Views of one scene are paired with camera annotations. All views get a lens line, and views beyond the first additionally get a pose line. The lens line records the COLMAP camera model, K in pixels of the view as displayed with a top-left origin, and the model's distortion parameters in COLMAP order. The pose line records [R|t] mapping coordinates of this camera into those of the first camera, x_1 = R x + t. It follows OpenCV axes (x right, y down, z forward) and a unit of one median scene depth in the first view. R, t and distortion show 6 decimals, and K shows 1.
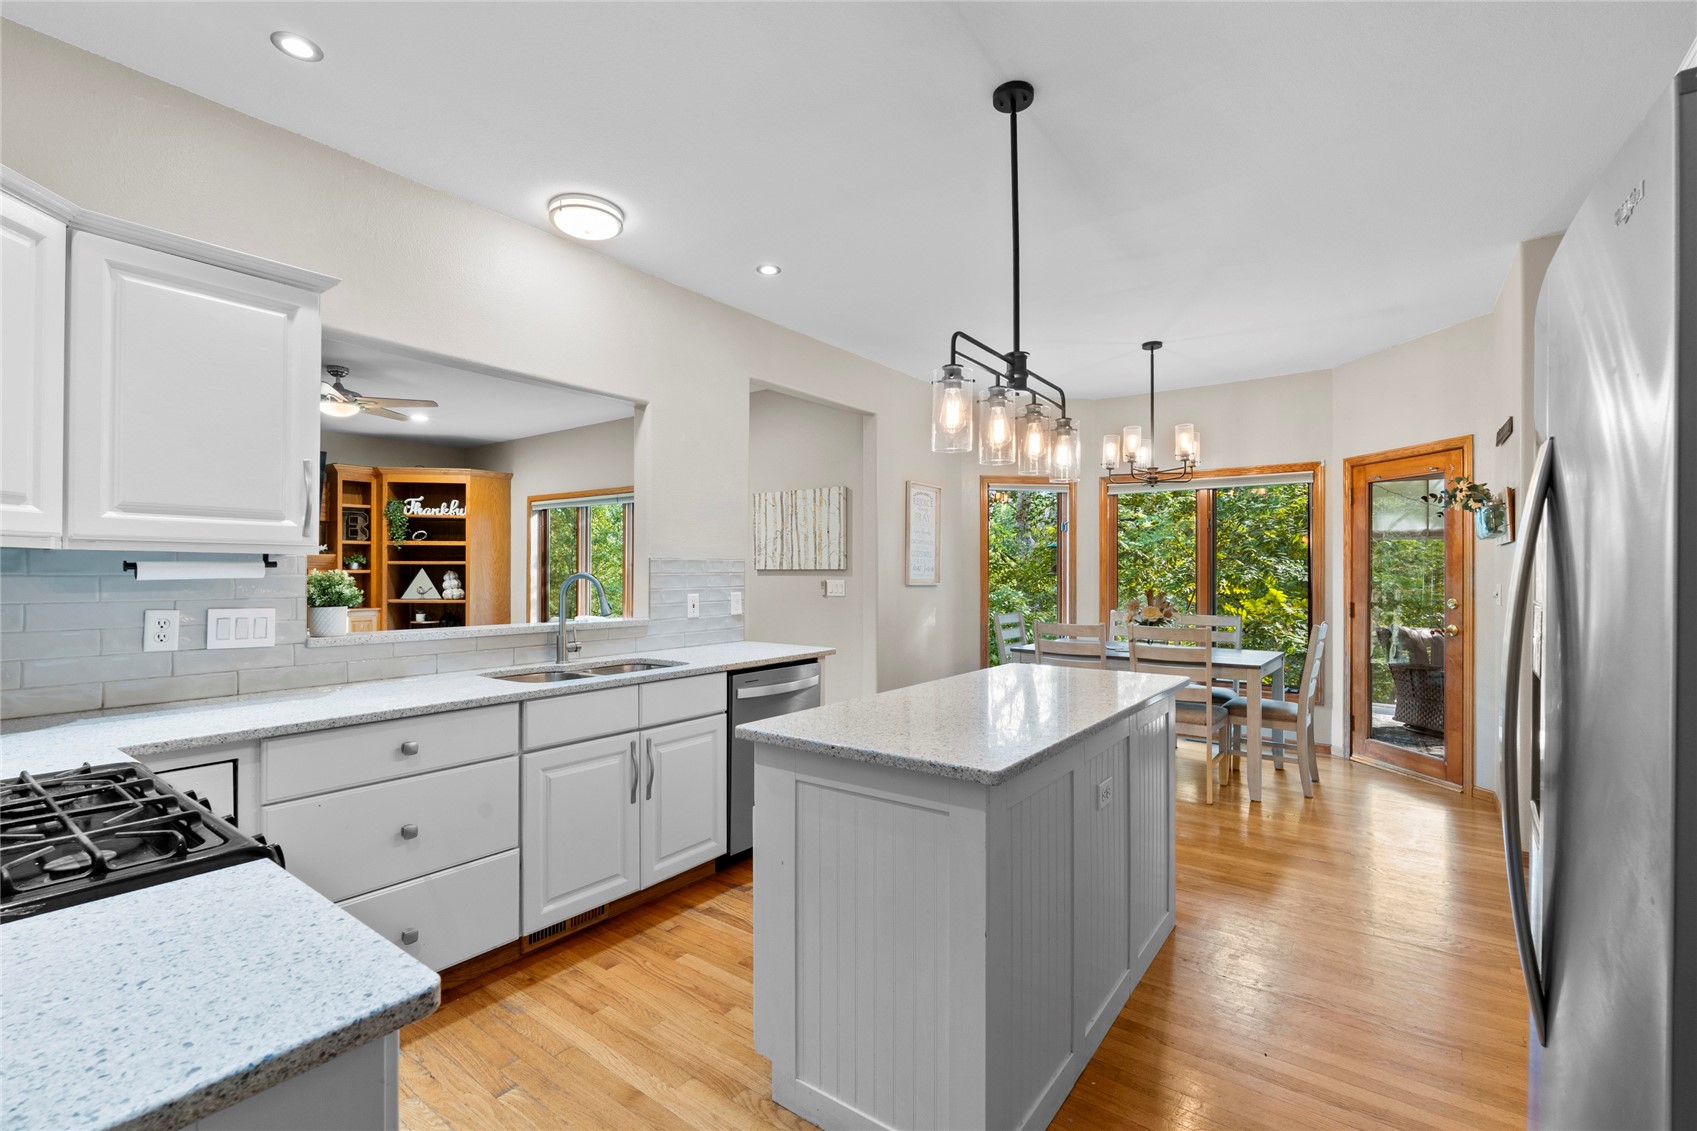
lens RADIAL K [[746.2, 0, 846.3], [0, 746.2, 569.4], [0, 0, 1]] dist [-0.004490, -0.001010]
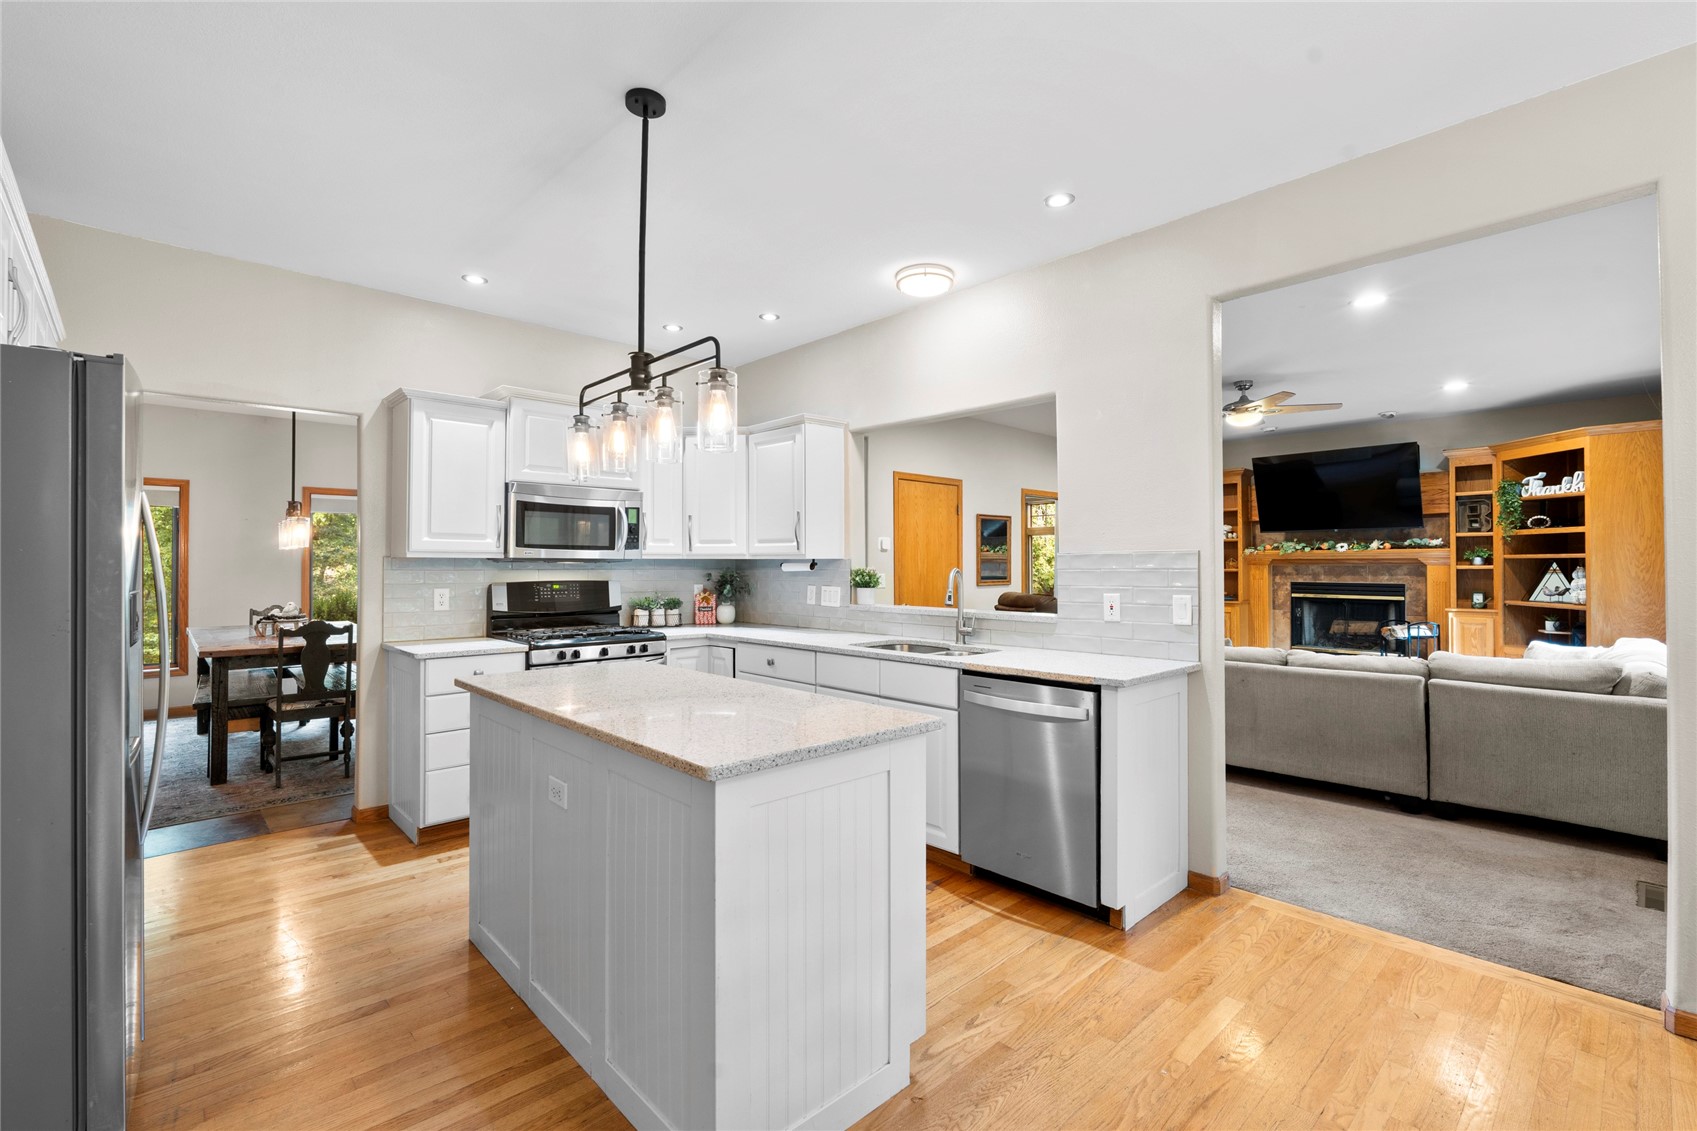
lens RADIAL K [[746.2, 0, 847.3], [0, 746.2, 562.4], [0, 0, 1]] dist [-0.004490, -0.001010]
pose [[-0.174376, -0.006616, -0.984657, 0.337013], [0.003160, 0.999969, -0.007278, 0.001014], [0.984674, -0.004381, -0.174350, 0.414956]]
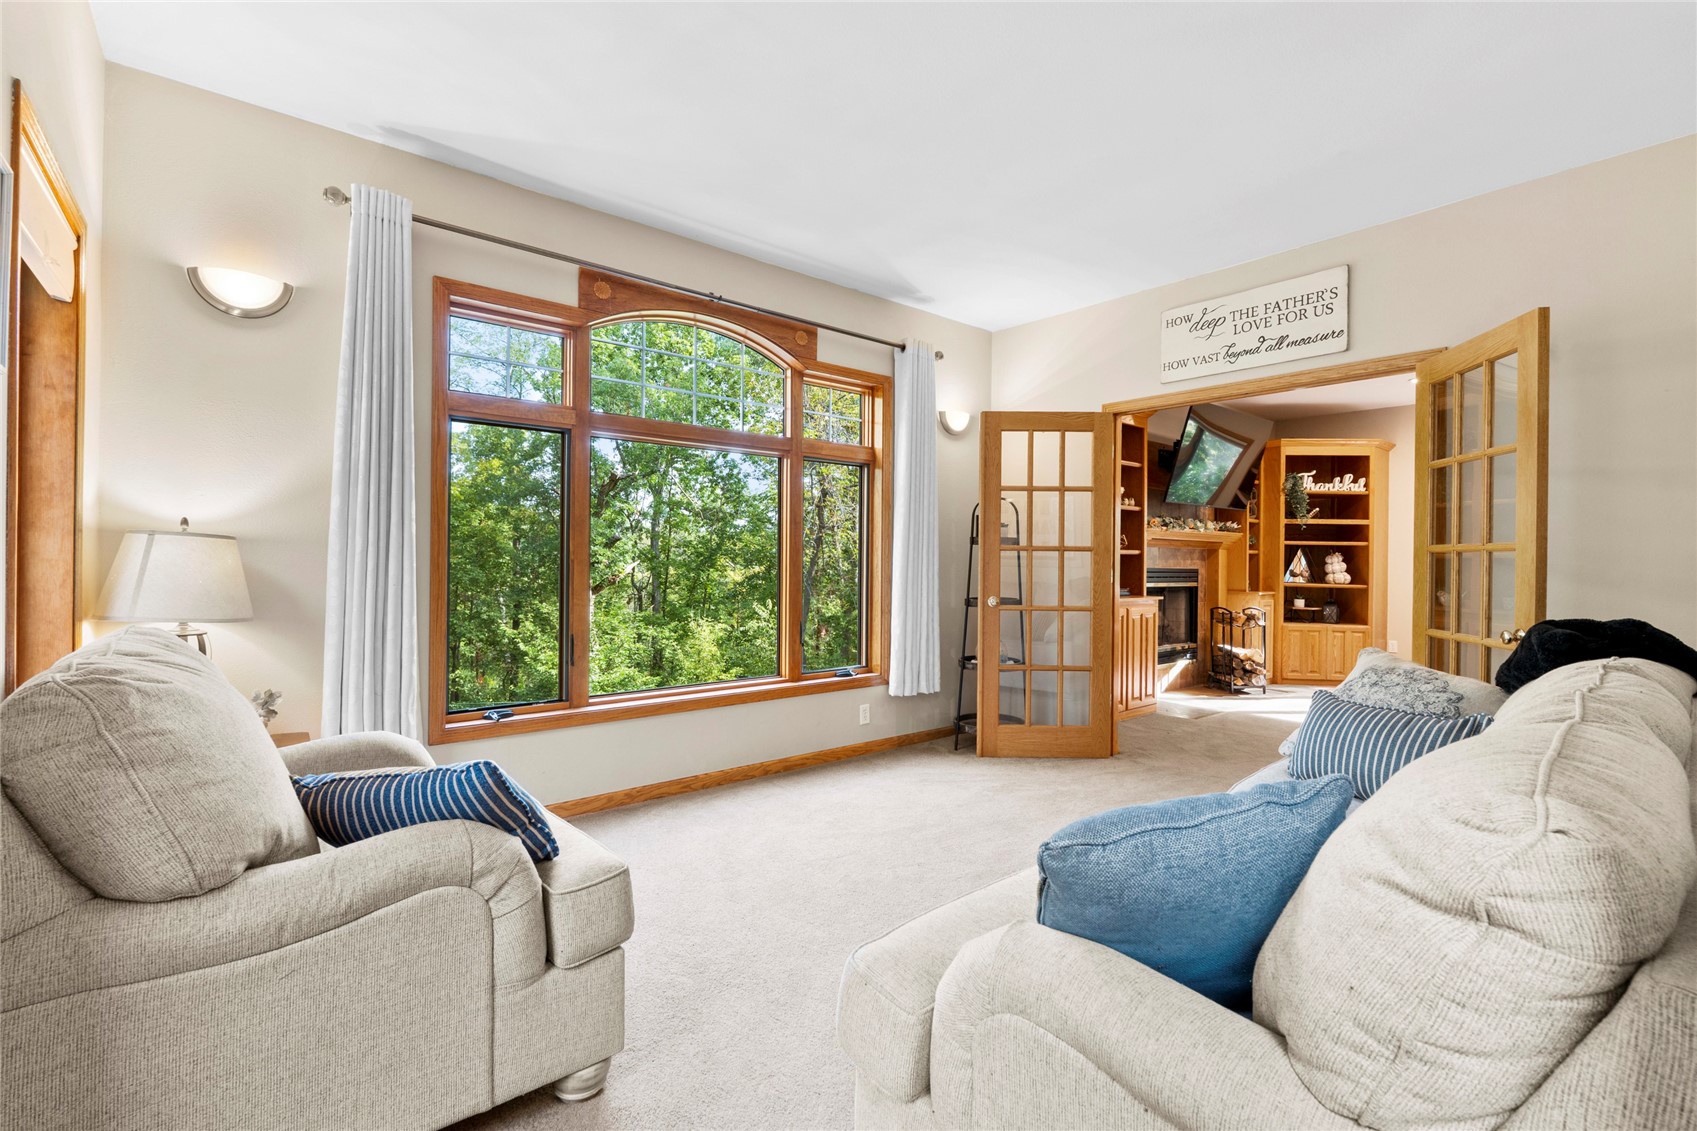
lens RADIAL K [[746.2, 0, 856.1], [0, 746.2, 562.0], [0, 0, 1]] dist [-0.004490, -0.001010]
pose [[0.976059, 0.011459, -0.217204, -0.924823], [-0.011838, 0.999930, -0.000444, 0.021055], [0.217184, 0.003004, 0.976126, -0.010820]]
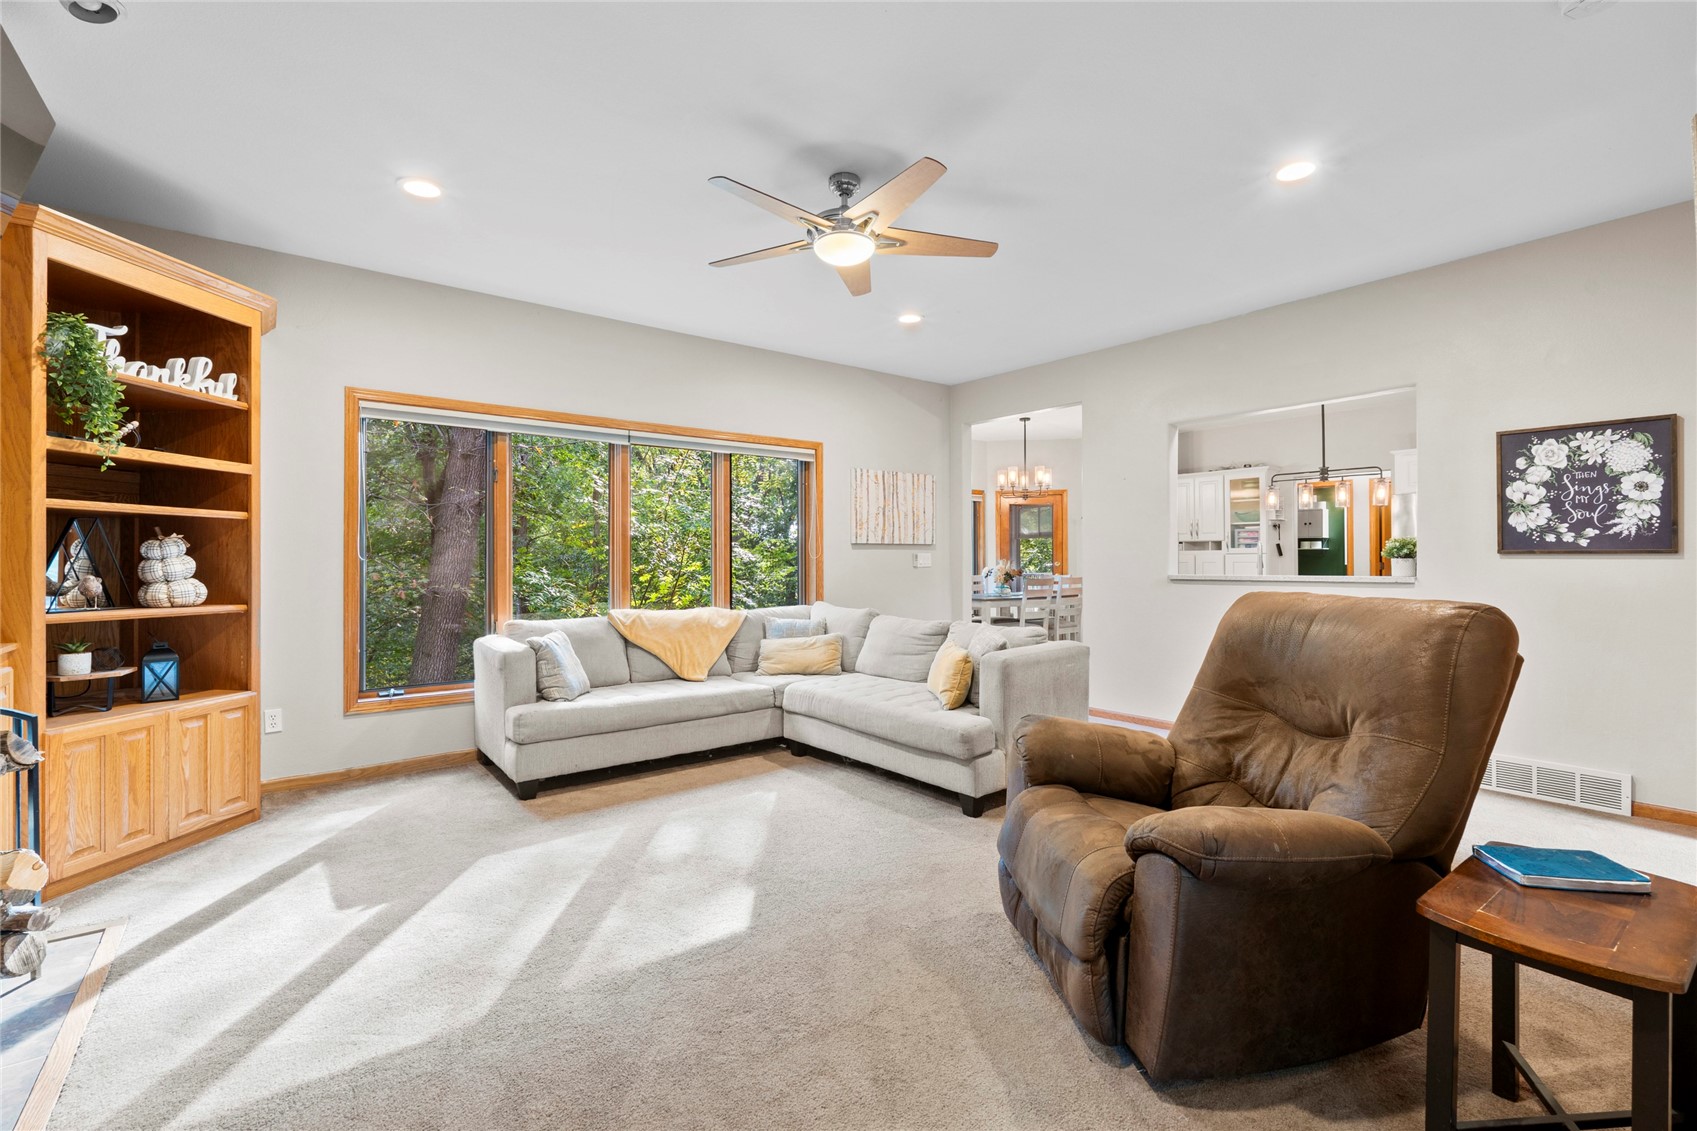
lens RADIAL K [[746.2, 0, 844.0], [0, 746.2, 557.2], [0, 0, 1]] dist [-0.004490, -0.001010]
pose [[0.255611, 0.000512, 0.966780, -0.835182], [0.000596, 1.000000, -0.000688, 0.015076], [-0.966780, 0.000752, 0.255610, 0.573521]]
